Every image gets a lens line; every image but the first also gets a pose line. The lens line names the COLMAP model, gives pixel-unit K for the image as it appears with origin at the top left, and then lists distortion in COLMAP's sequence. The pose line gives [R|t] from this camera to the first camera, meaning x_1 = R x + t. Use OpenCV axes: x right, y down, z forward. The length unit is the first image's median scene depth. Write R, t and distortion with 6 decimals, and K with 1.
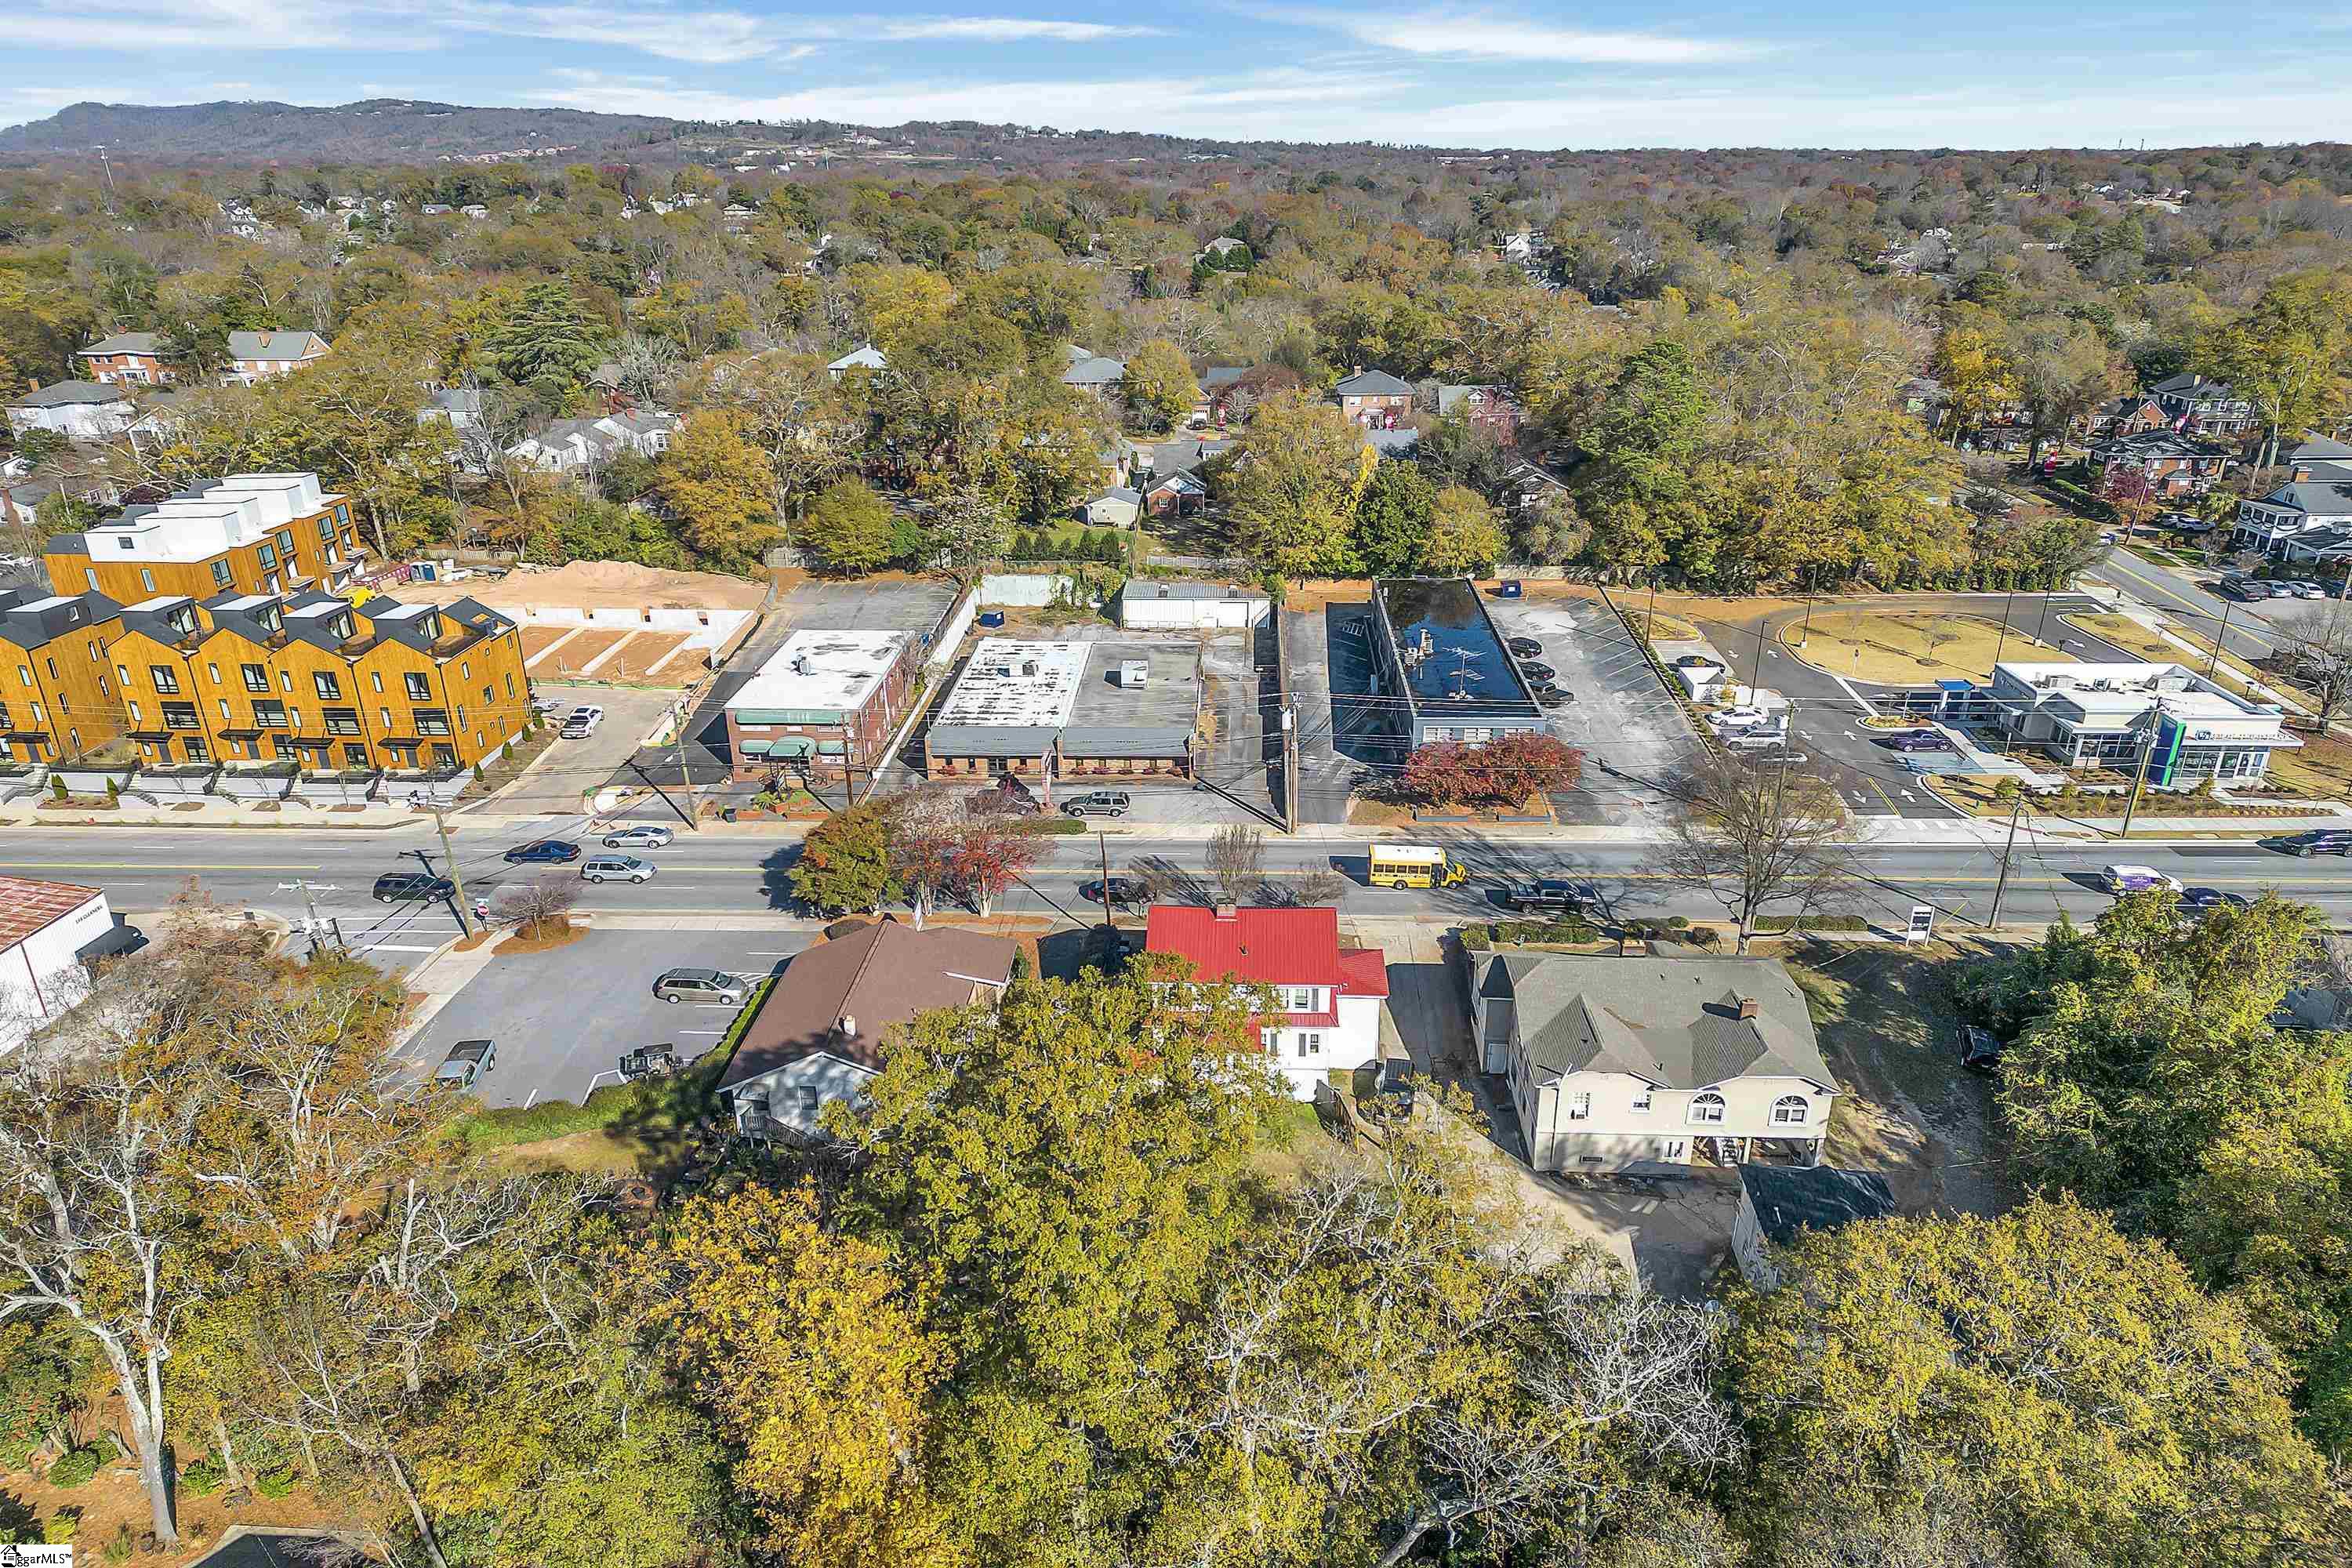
lens RADIAL K [[1650.6, 0, 1183.0], [0, 1650.6, 848.2], [0, 0, 1]] dist [0.087442, -0.085365]
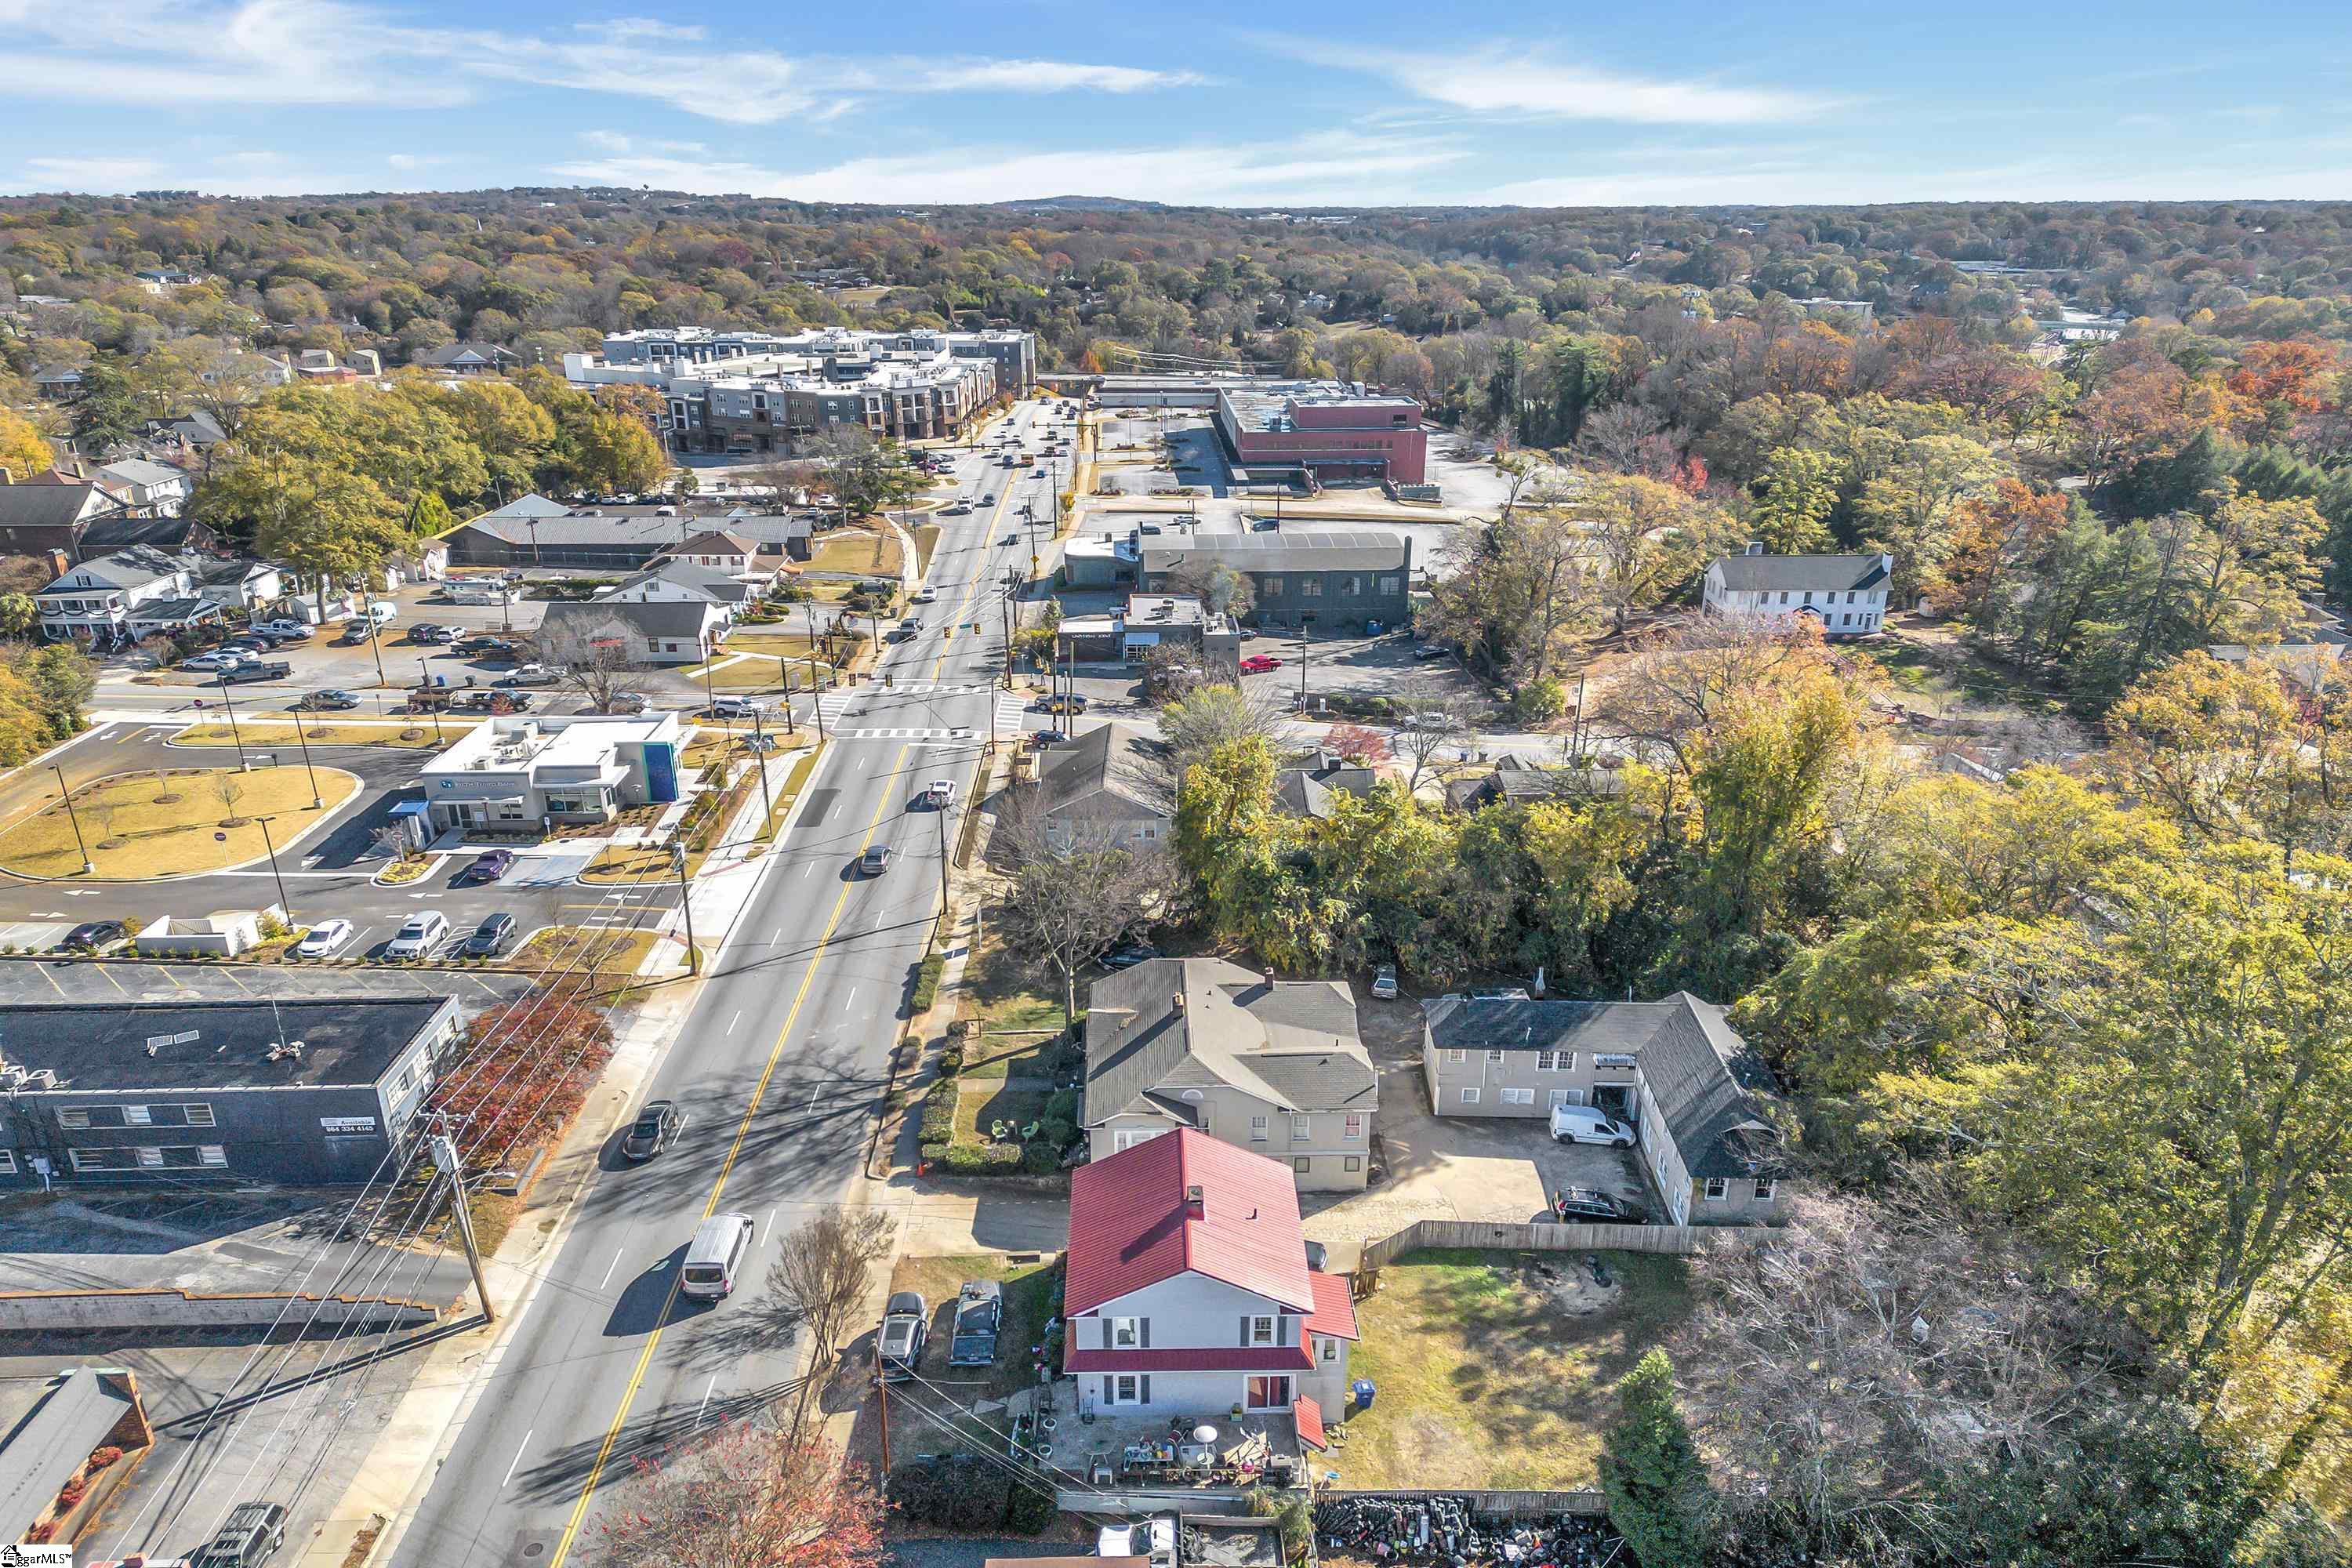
lens RADIAL K [[1650.6, 0, 1183.0], [0, 1650.6, 848.2], [0, 0, 1]] dist [0.087442, -0.085365]
pose [[-0.066336, -0.355722, 0.932234, -0.421329], [0.384444, 0.853048, 0.352863, -0.250760], [-0.920762, 0.381799, 0.080167, 0.605148]]
